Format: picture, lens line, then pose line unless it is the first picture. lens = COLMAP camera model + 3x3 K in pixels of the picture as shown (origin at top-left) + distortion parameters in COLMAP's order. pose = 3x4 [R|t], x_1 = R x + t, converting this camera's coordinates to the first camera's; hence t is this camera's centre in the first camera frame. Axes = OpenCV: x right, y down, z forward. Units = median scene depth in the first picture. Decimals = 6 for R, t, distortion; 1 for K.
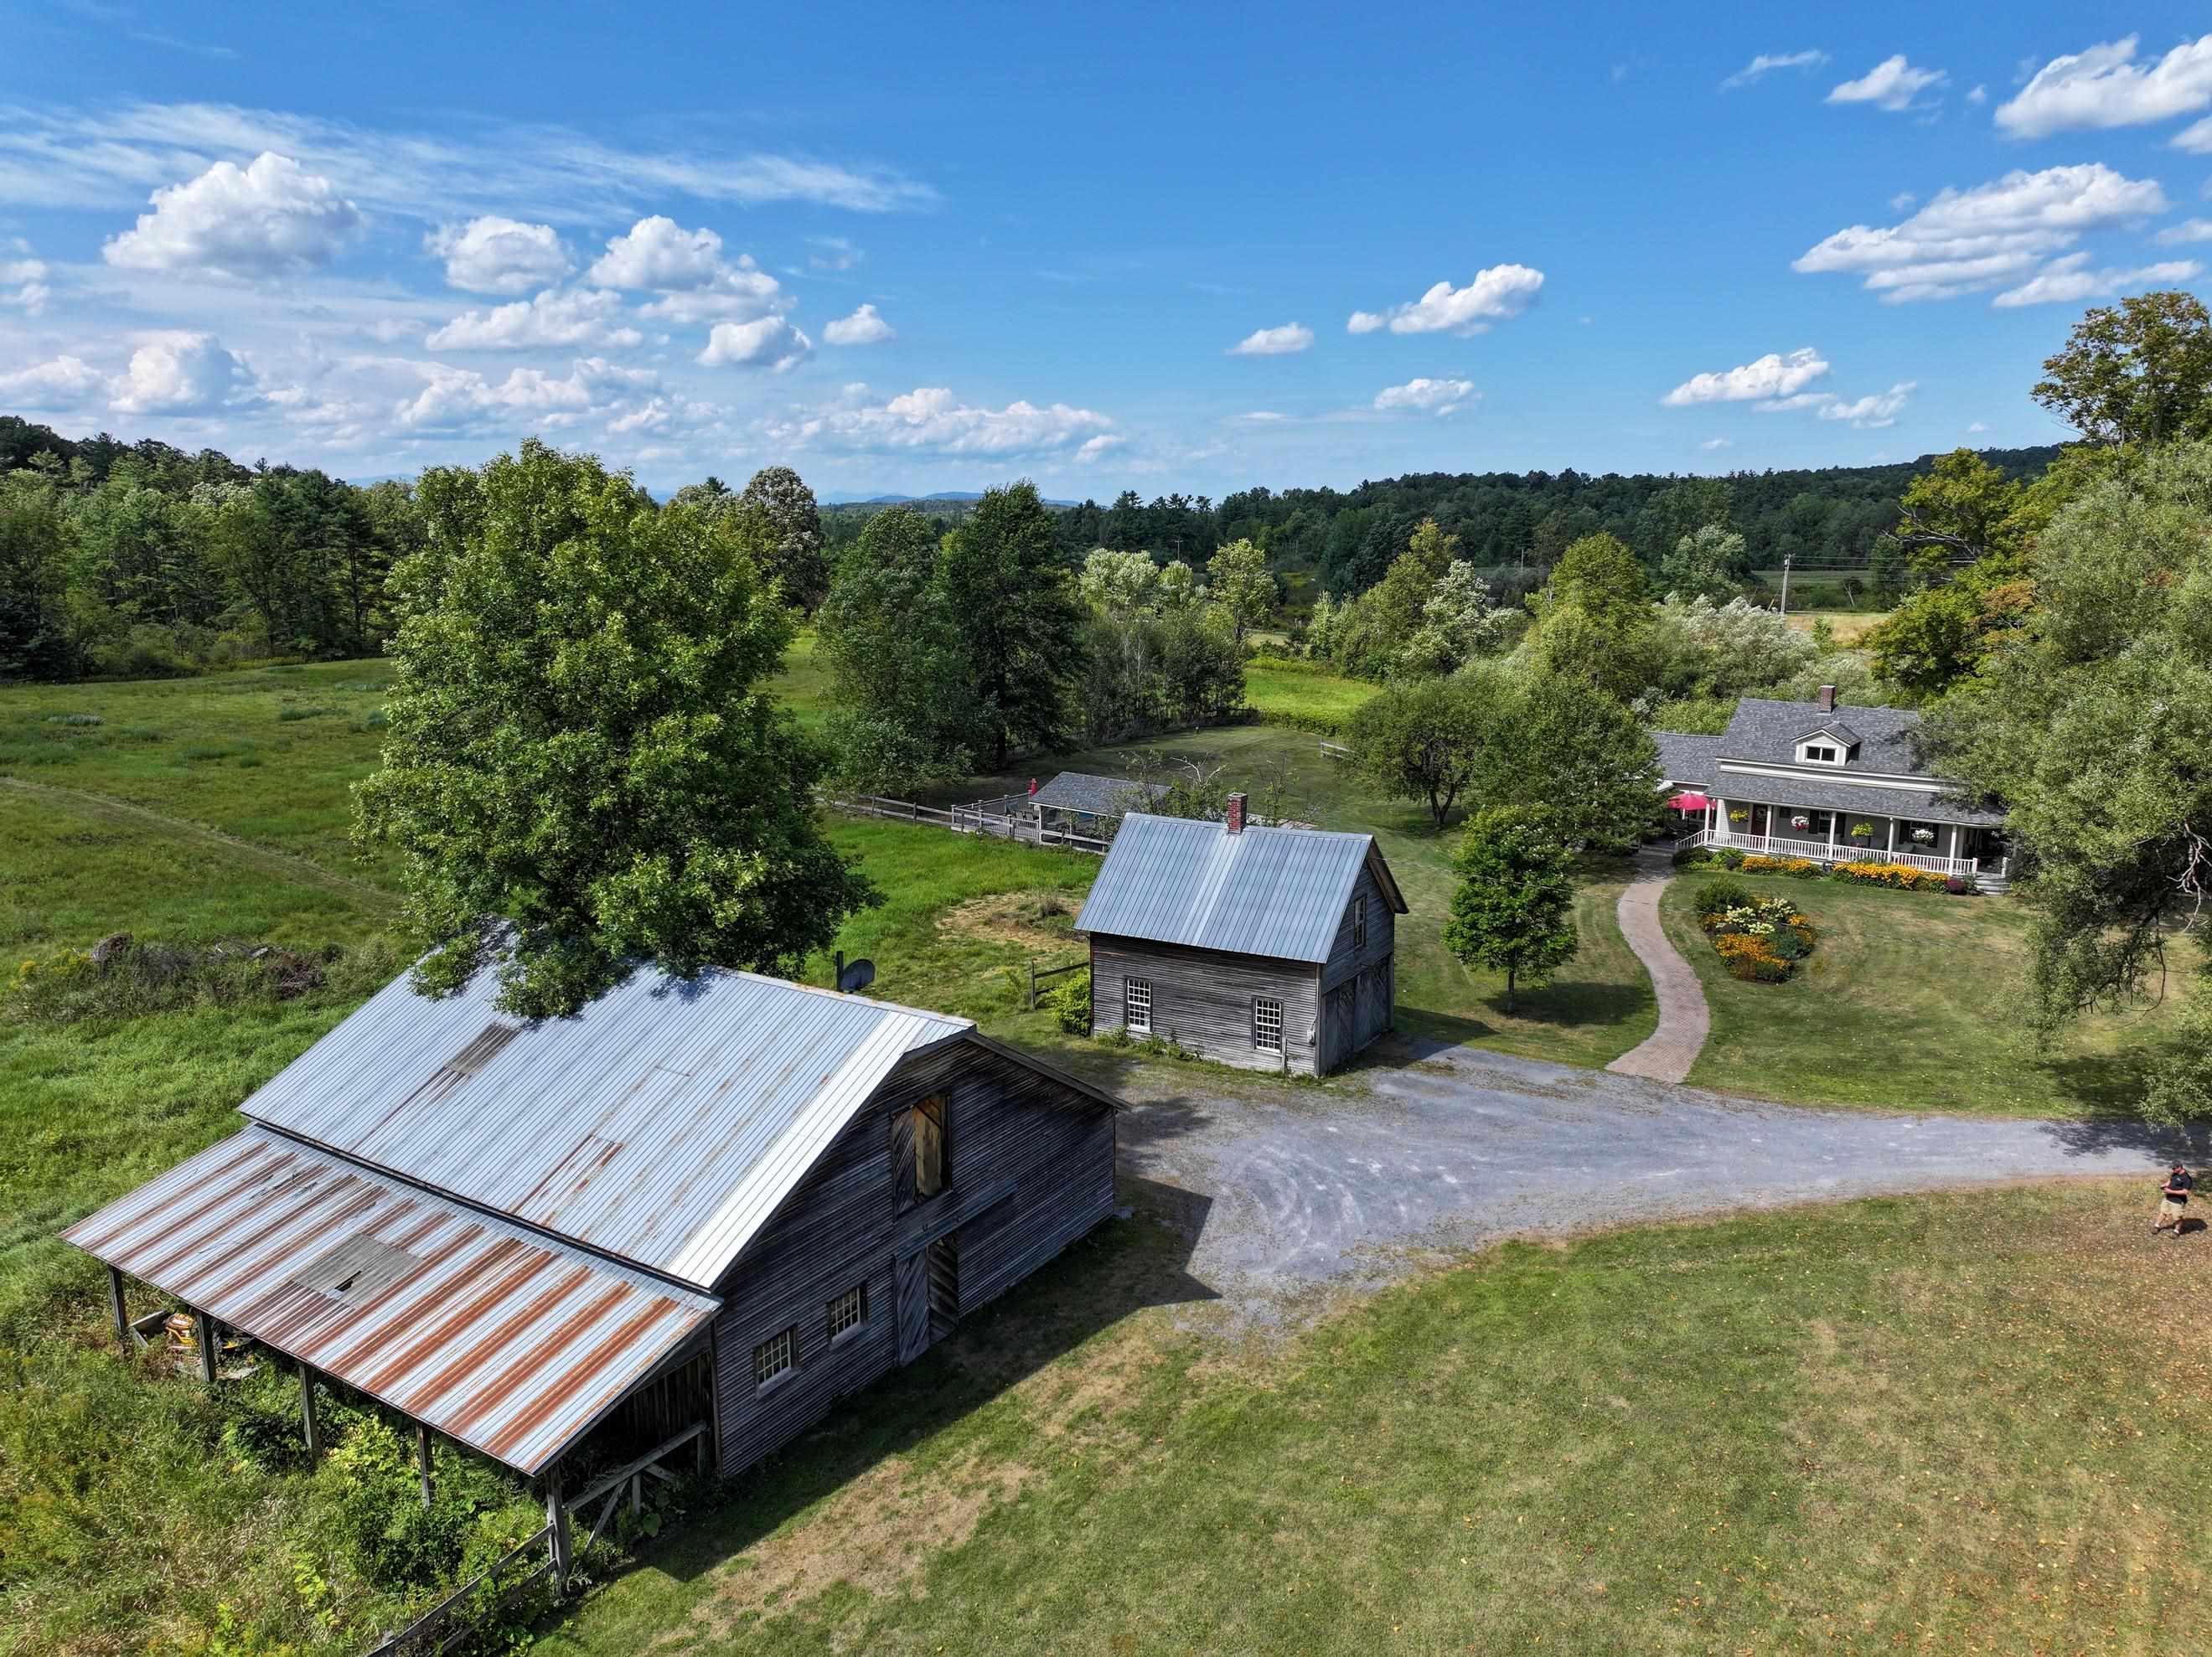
lens RADIAL K [[1541.8, 0, 1106.0], [0, 1541.8, 828.5], [0, 0, 1]] dist [-0.000587, 0.008045]
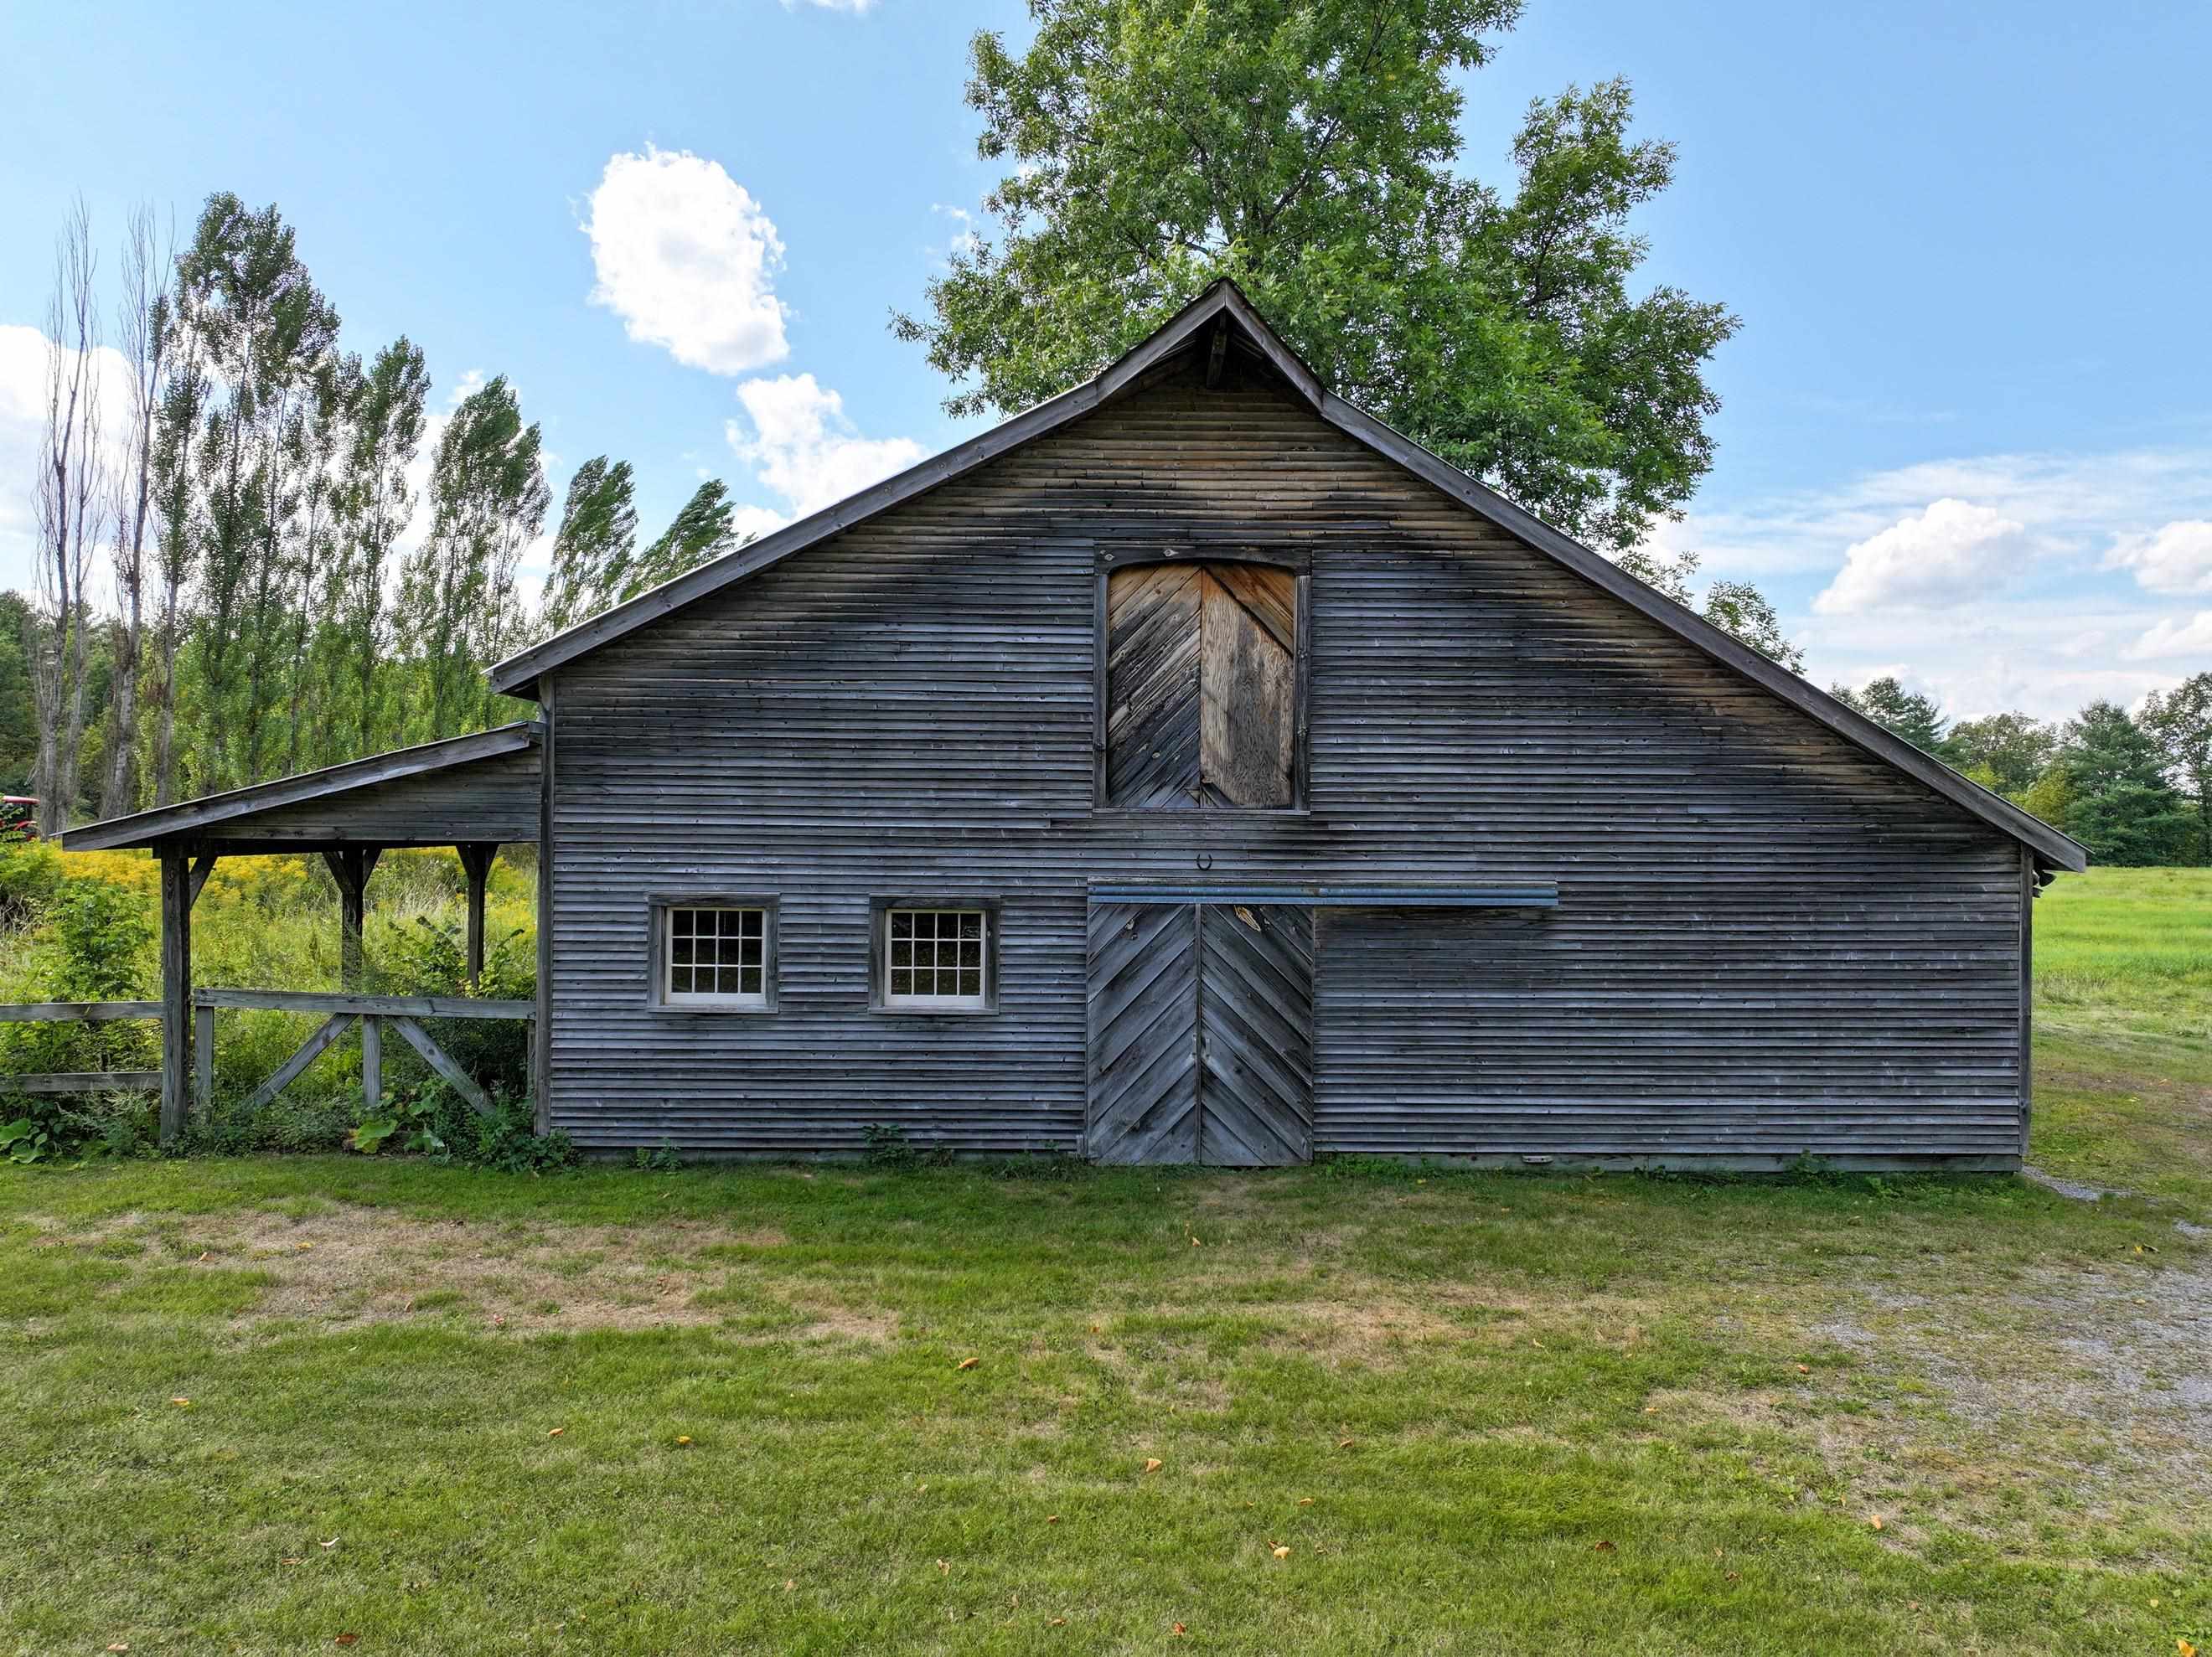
lens RADIAL K [[1490.5, 0, 1106.0], [0, 1490.5, 828.5], [0, 0, 1]] dist [-0.001476, -0.001276]
pose [[0.539878, 0.009447, -0.841690, 0.105680], [-0.175019, 0.979343, -0.101269, 0.142454], [0.823347, 0.201984, 0.530379, 0.362038]]
